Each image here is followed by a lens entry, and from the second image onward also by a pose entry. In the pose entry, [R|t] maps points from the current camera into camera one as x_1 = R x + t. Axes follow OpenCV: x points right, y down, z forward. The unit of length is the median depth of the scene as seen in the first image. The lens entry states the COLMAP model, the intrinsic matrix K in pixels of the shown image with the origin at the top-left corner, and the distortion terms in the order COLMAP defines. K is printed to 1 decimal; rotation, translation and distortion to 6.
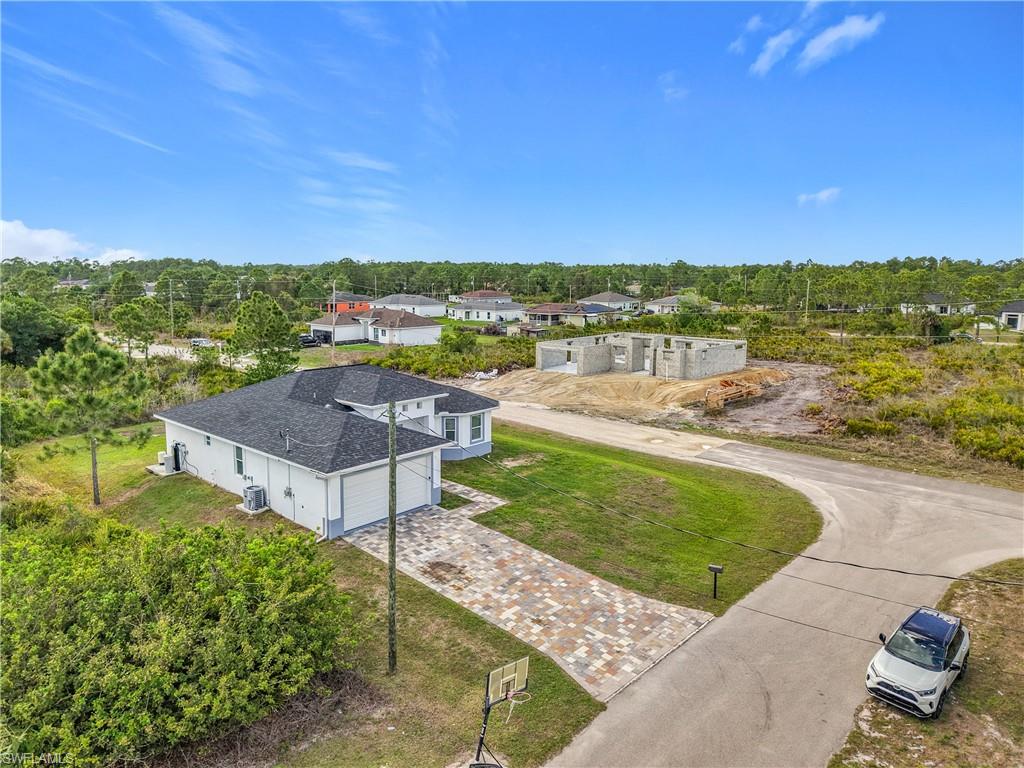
lens RADIAL K [[700.5, 0, 509.4], [0, 700.5, 383.5], [0, 0, 1]] dist [0.005031, -0.003820]
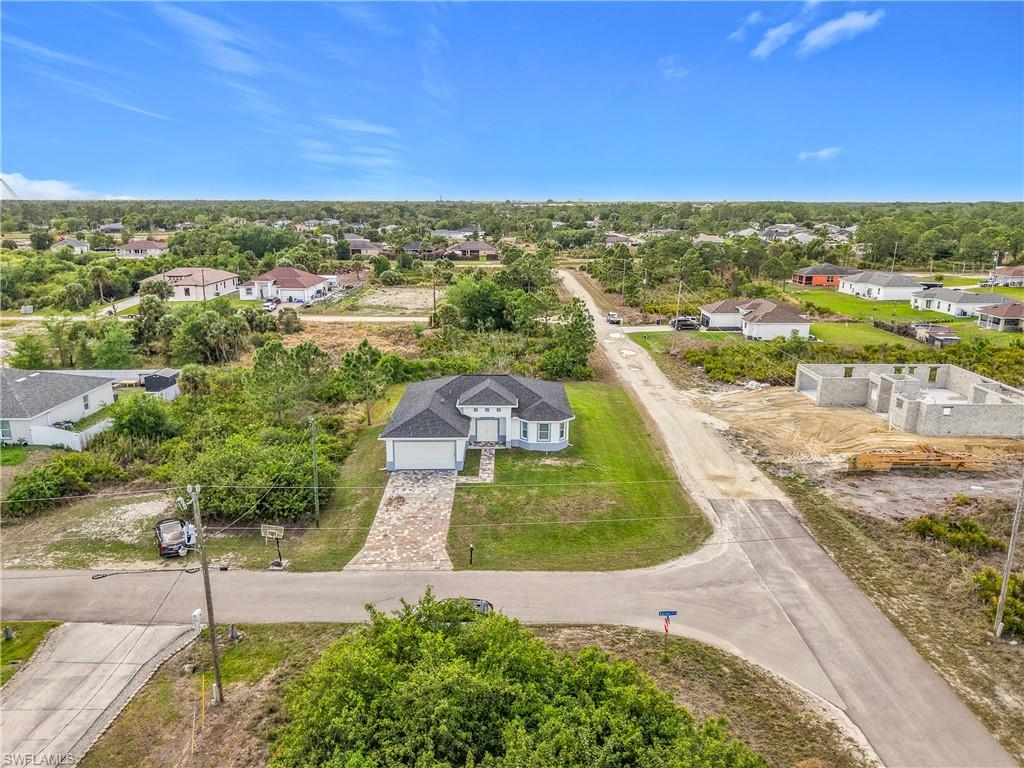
lens RADIAL K [[693.3, 0, 509.1], [0, 693.3, 381.8], [0, 0, 1]] dist [0.014919, -0.002504]
pose [[0.671491, 0.186372, -0.717193, 1.436110], [-0.120310, 0.982433, 0.142655, -0.370500], [0.731181, -0.009506, 0.682117, -0.079863]]
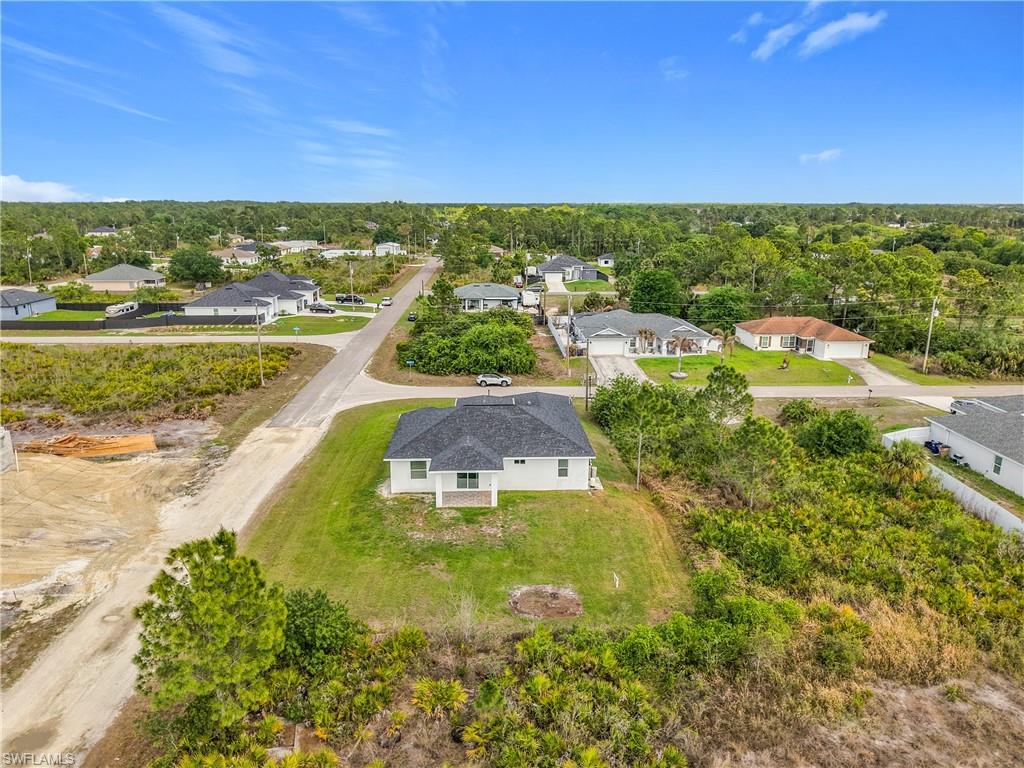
lens RADIAL K [[700.5, 0, 509.4], [0, 700.5, 383.5], [0, 0, 1]] dist [0.005031, -0.003820]
pose [[-0.694446, -0.184422, 0.695509, -1.906030], [0.112173, 0.927031, 0.357814, -0.859762], [-0.710748, 0.326499, -0.623086, 2.799363]]
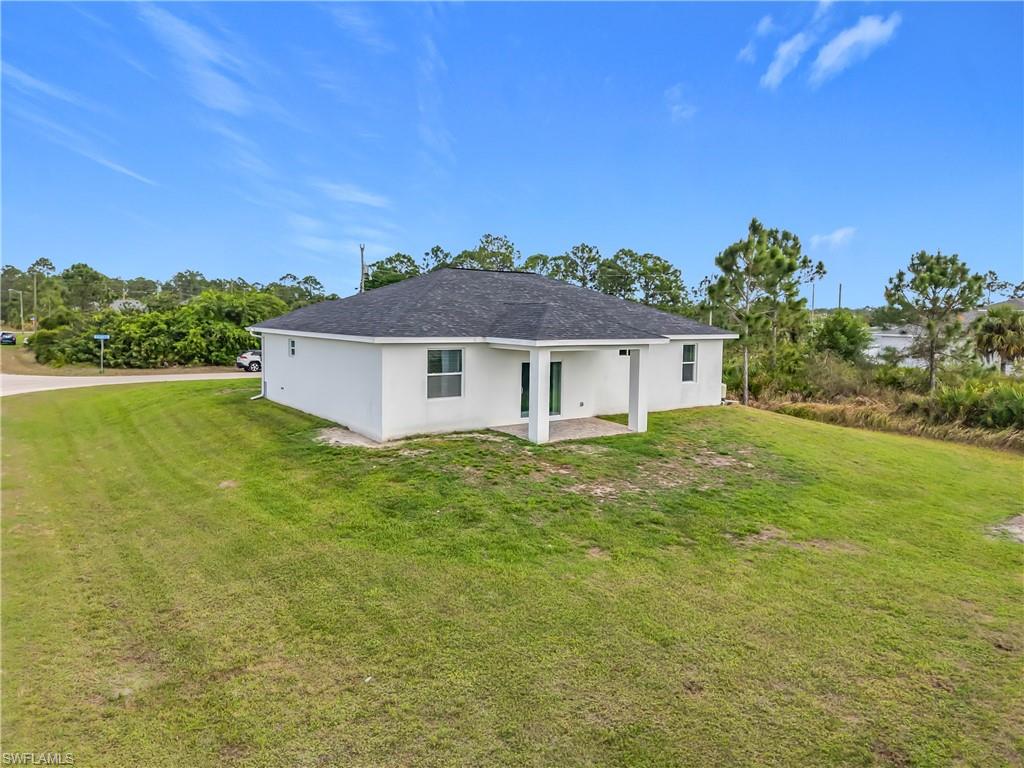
lens RADIAL K [[710.4, 0, 509.1], [0, 710.4, 379.3], [0, 0, 1]] dist [0.002471, -0.000853]
pose [[-0.978748, -0.039574, 0.201210, -0.620350], [0.011889, 0.968601, 0.248337, -0.140922], [-0.204720, 0.245451, -0.947546, 2.563492]]
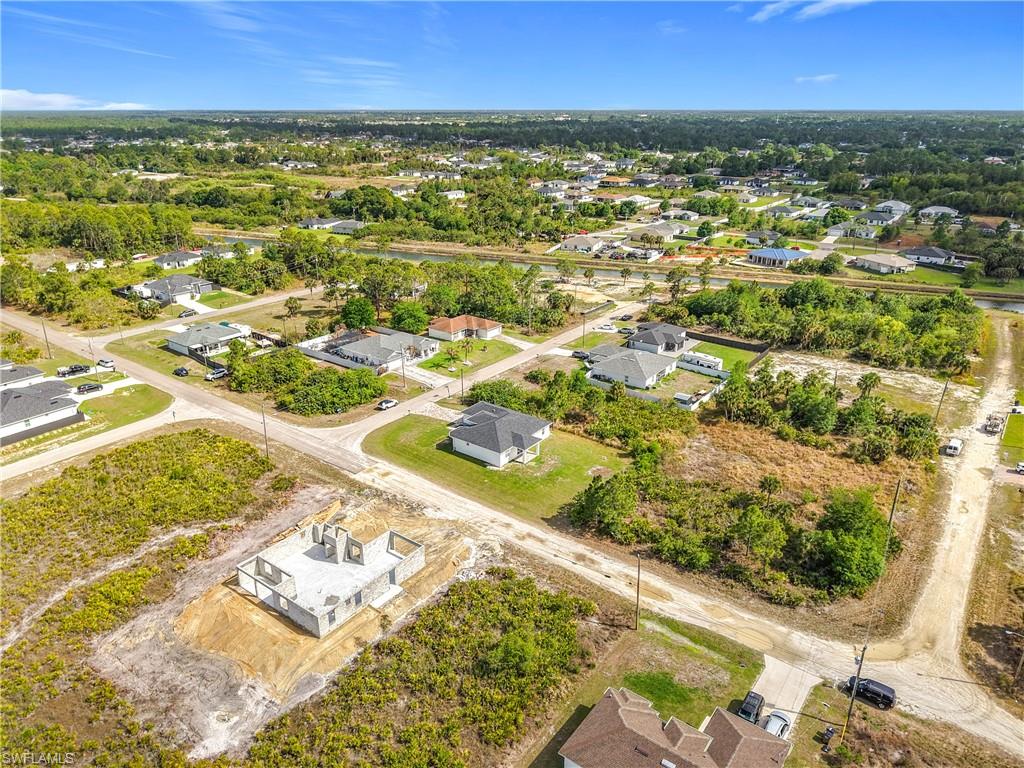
lens RADIAL K [[696.9, 0, 512.0], [0, 696.9, 384.0], [0, 0, 1]] dist [0.052804, -0.001022]
pose [[-0.995688, 0.028724, -0.088212, -0.036008], [-0.020637, 0.858460, 0.512466, -2.660927], [0.090446, 0.512076, -0.854165, 5.467609]]
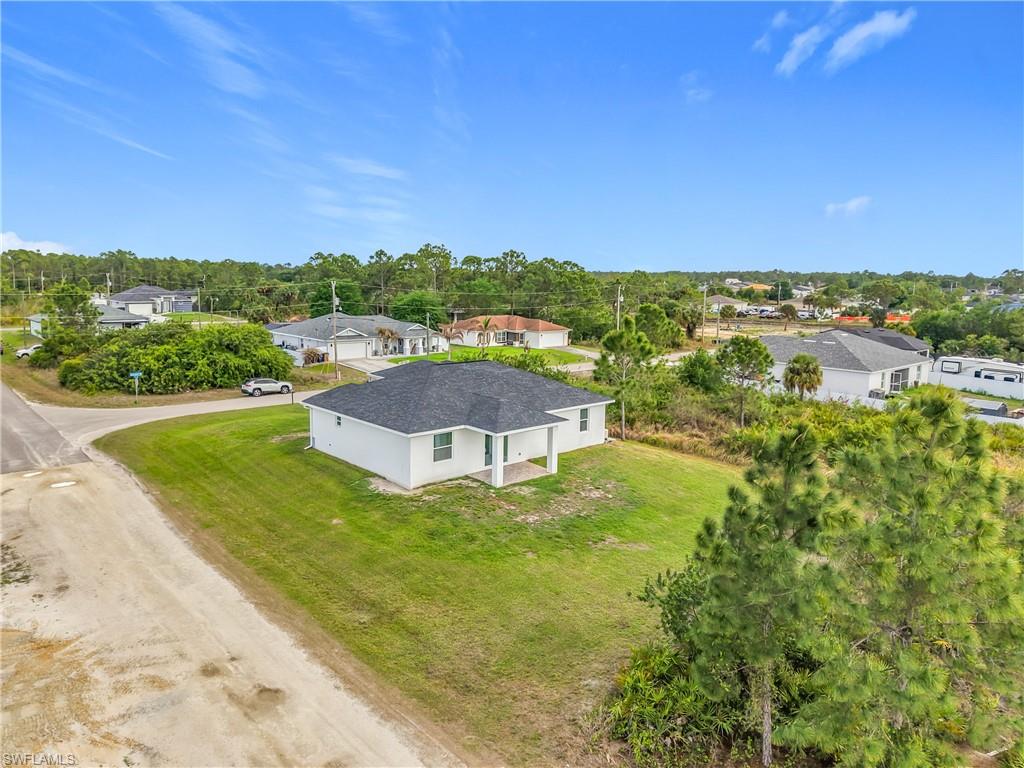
lens RADIAL K [[702.0, 0, 512.0], [0, 702.0, 384.0], [0, 0, 1]] dist [0.049154, -0.084353]
pose [[-0.995017, -0.035740, 0.093080, -0.648888], [-0.004992, 0.950233, 0.311499, -0.496046], [-0.099581, 0.309482, -0.945677, 3.072214]]
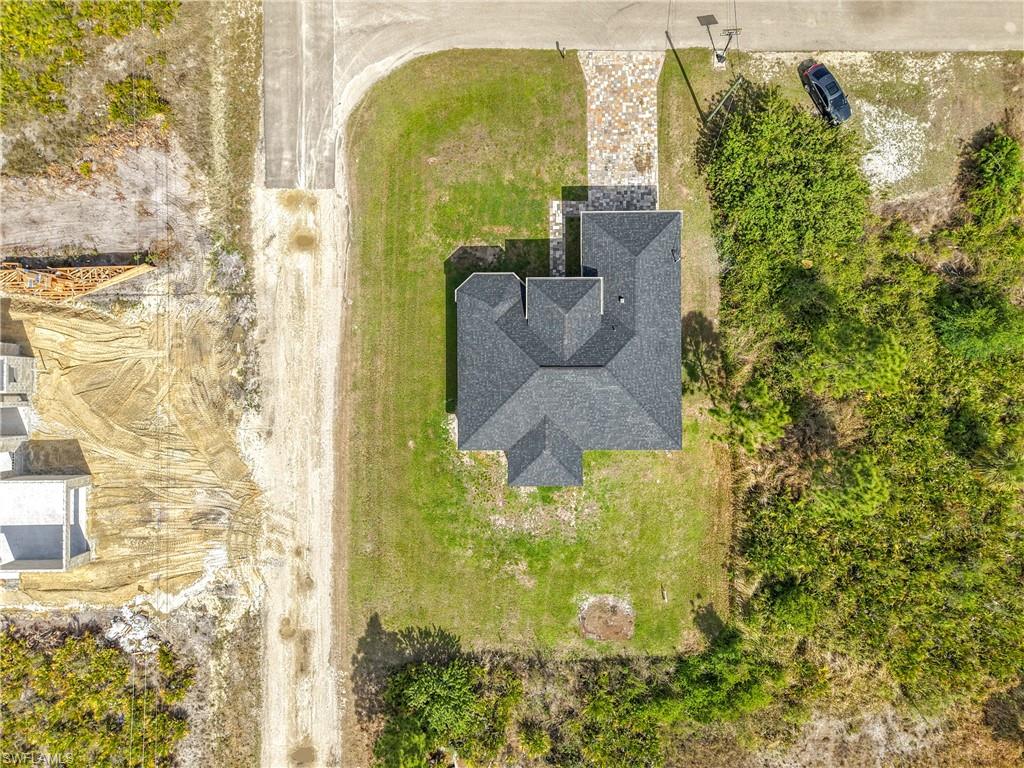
lens RADIAL K [[693.3, 0, 509.1], [0, 693.3, 381.8], [0, 0, 1]] dist [0.014919, -0.002504]
pose [[-0.674015, -0.738692, 0.006080, -0.312916], [0.111333, -0.093441, 0.989381, -1.795137], [-0.730280, 0.667535, 0.145221, 1.411769]]
